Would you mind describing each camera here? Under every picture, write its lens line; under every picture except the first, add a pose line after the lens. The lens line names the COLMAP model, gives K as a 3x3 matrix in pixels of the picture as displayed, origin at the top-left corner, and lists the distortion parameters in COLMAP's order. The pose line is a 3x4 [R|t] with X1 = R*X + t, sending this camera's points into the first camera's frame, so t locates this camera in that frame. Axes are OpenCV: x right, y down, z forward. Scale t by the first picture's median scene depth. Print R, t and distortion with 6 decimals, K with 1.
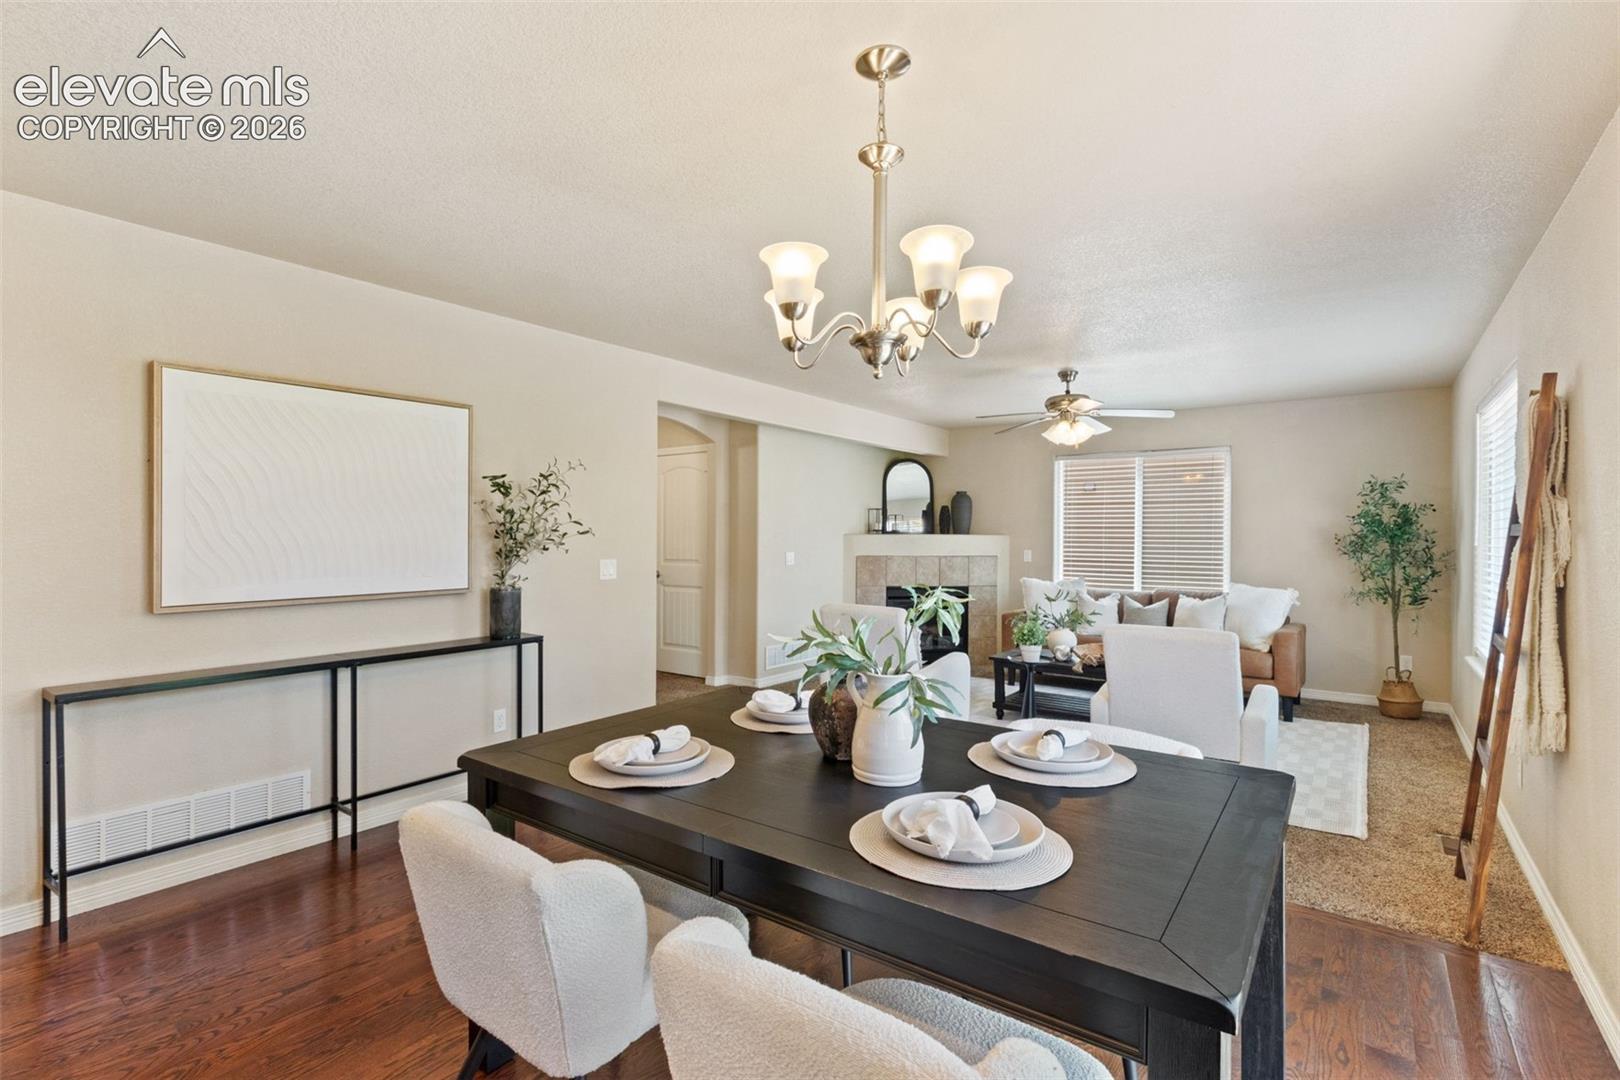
lens RADIAL K [[751.5, 0, 807.1], [0, 751.5, 547.5], [0, 0, 1]] dist [-0.001130, -0.003836]
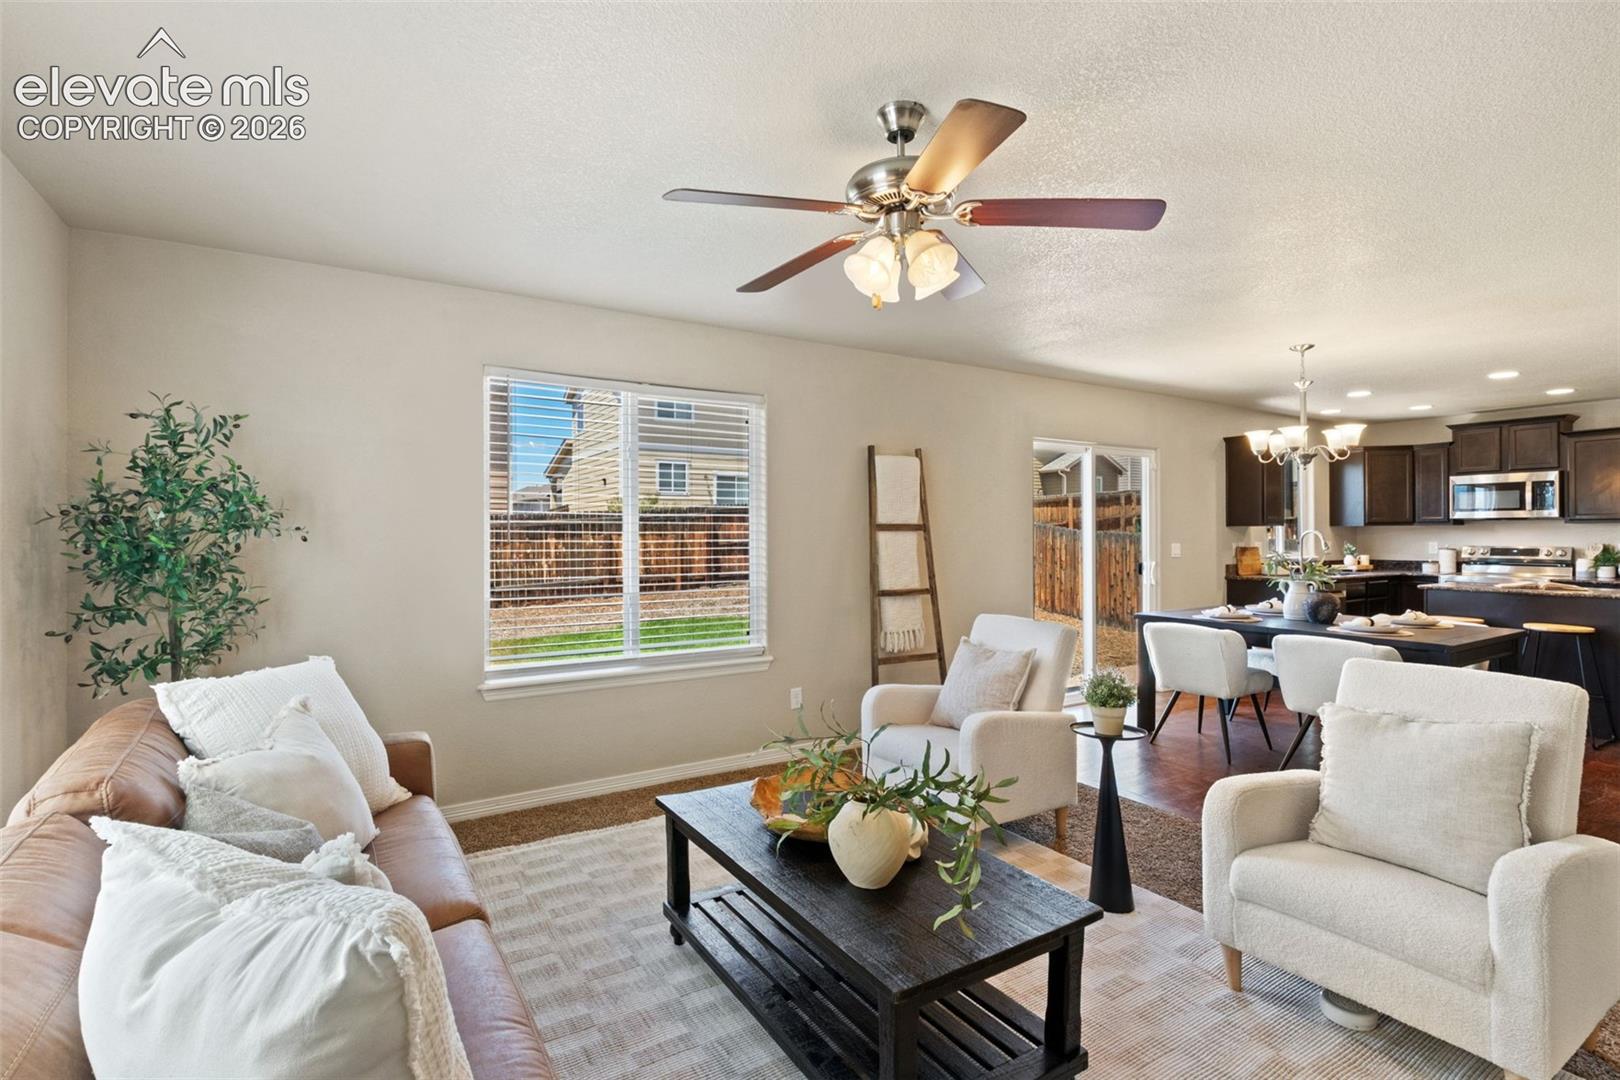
lens RADIAL K [[751.5, 0, 796.0], [0, 751.5, 536.3], [0, 0, 1]] dist [-0.001130, -0.003836]
pose [[-0.922087, -0.006638, 0.386926, 0.190556], [0.002923, 0.999705, 0.024114, -0.017363], [-0.386972, 0.023366, -0.921795, 1.066547]]
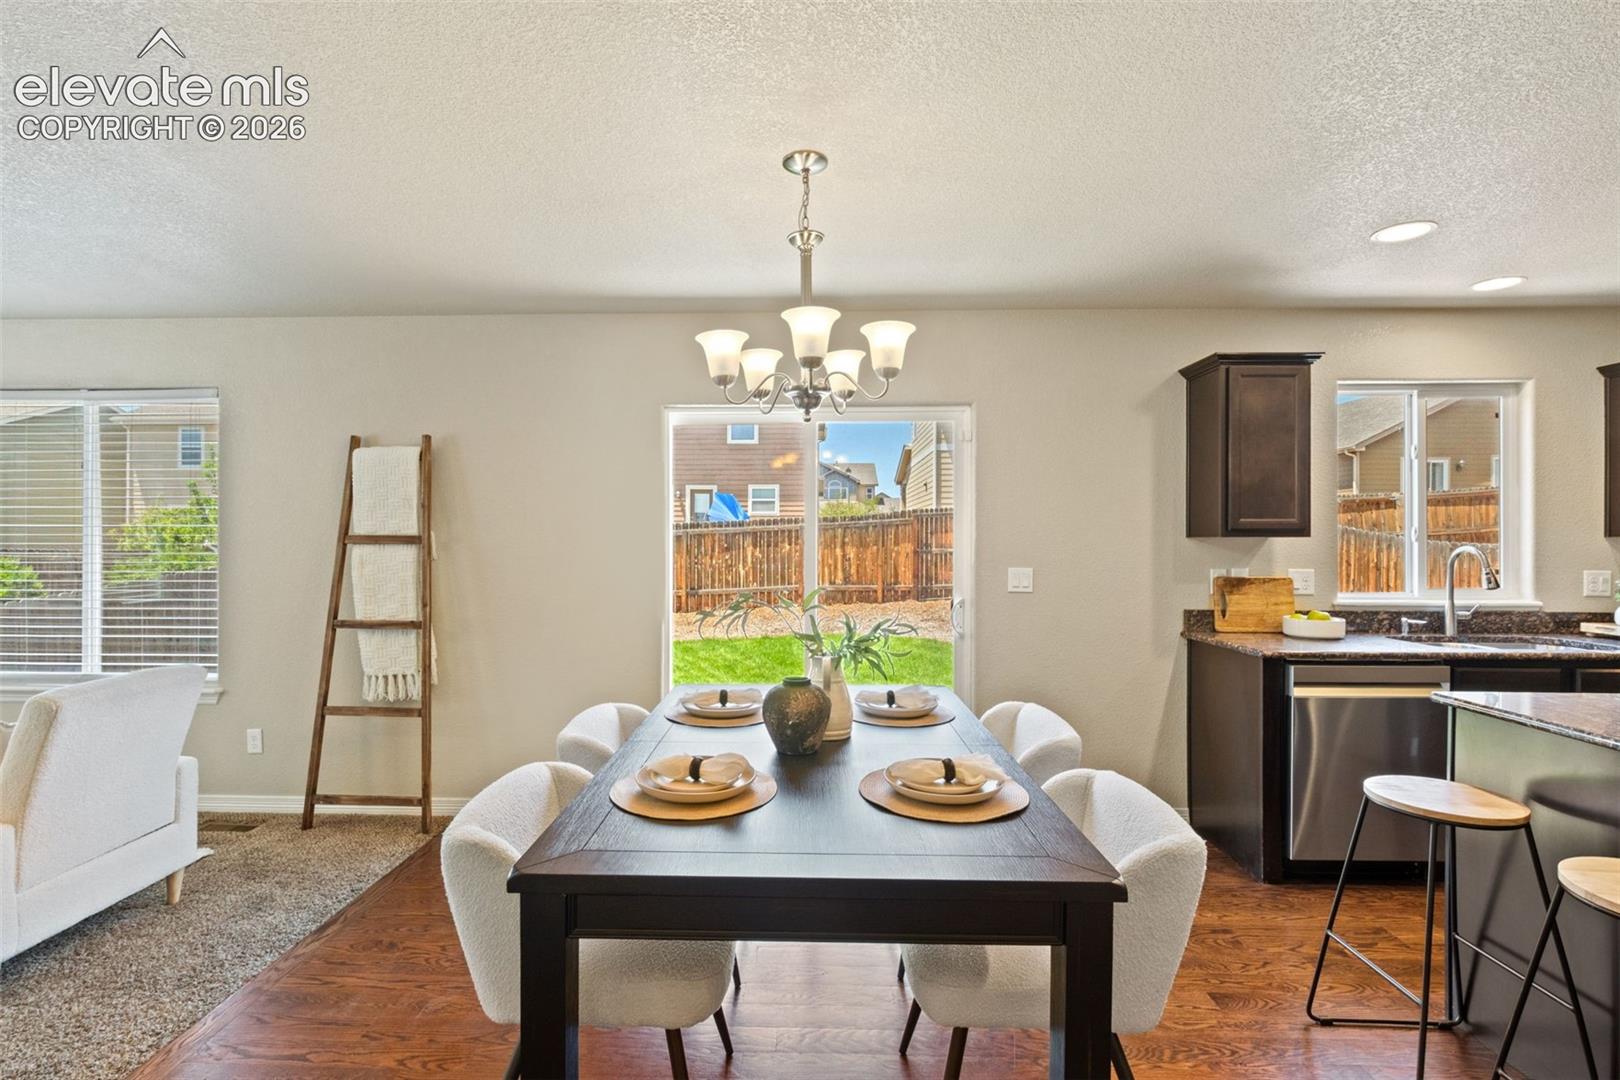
lens RADIAL K [[751.5, 0, 781.8], [0, 751.5, 537.9], [0, 0, 1]] dist [-0.001130, -0.003836]
pose [[-0.559078, -0.006377, 0.829090, -0.228438], [0.010016, 0.999845, 0.014445, -0.014559], [-0.829054, 0.016380, -0.558928, 0.450427]]
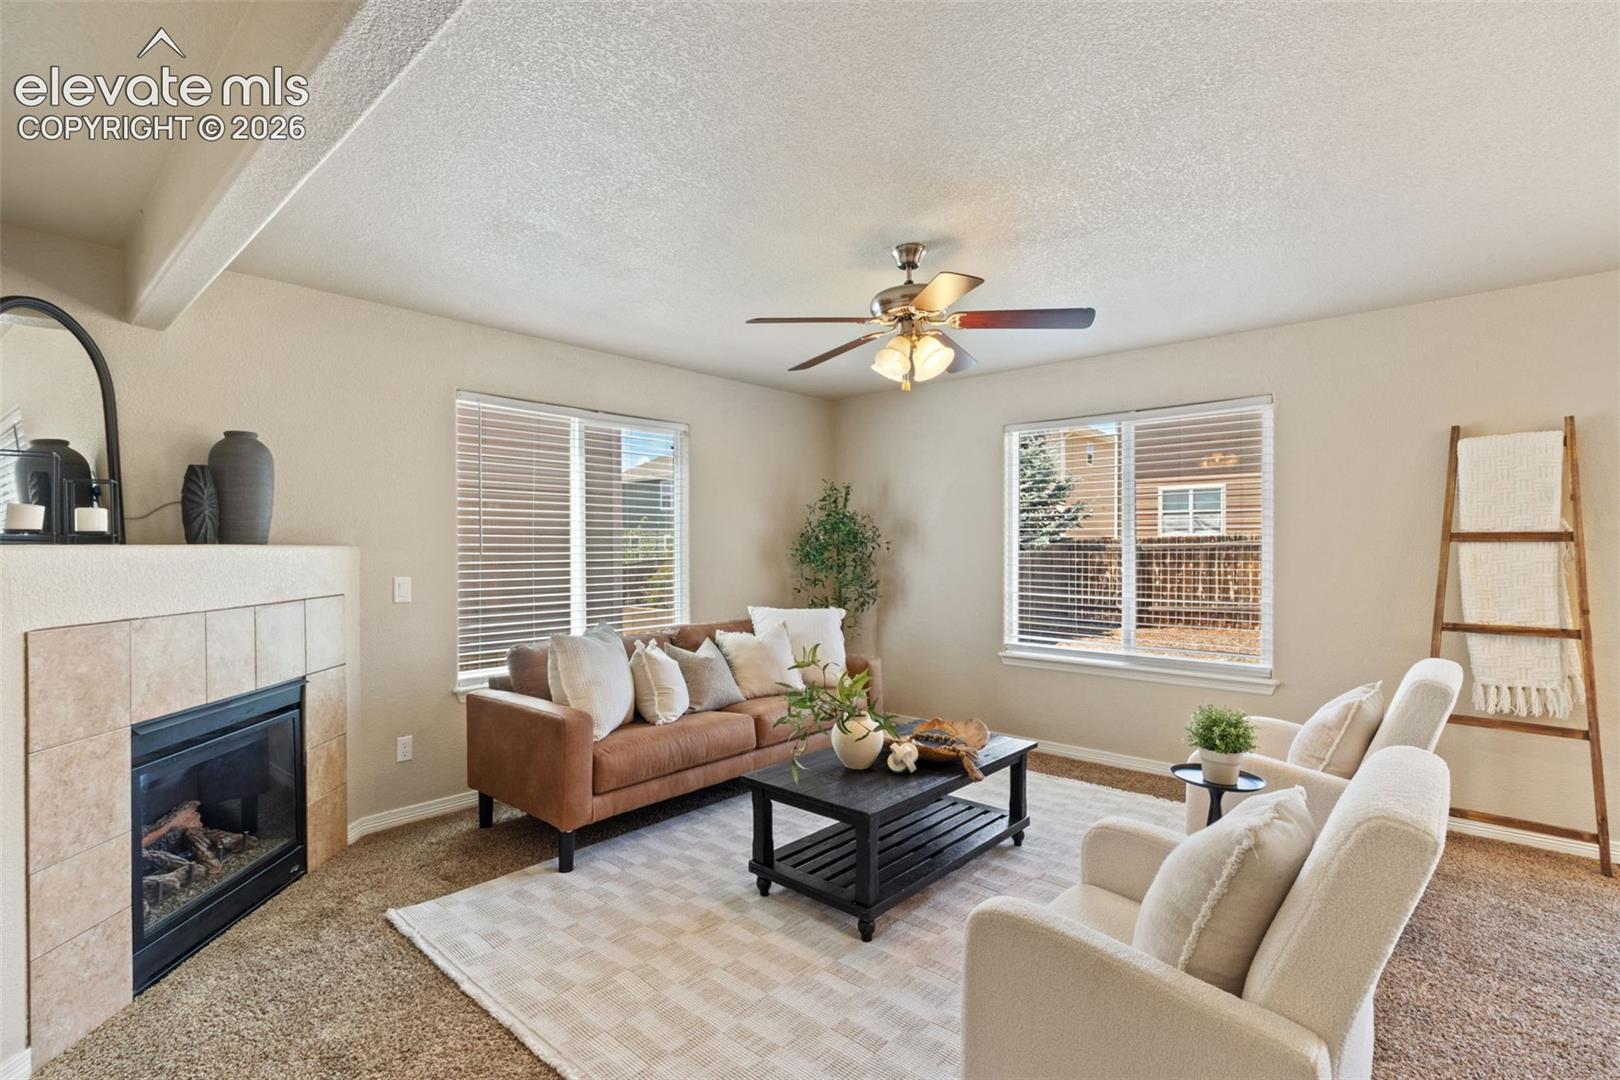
lens RADIAL K [[751.5, 0, 780.8], [0, 751.5, 549.2], [0, 0, 1]] dist [-0.001130, -0.003836]
pose [[0.127993, -0.011159, 0.991712, -0.164169], [0.021633, 0.999730, 0.008457, -0.014661], [-0.991539, 0.020372, 0.128200, 0.788838]]
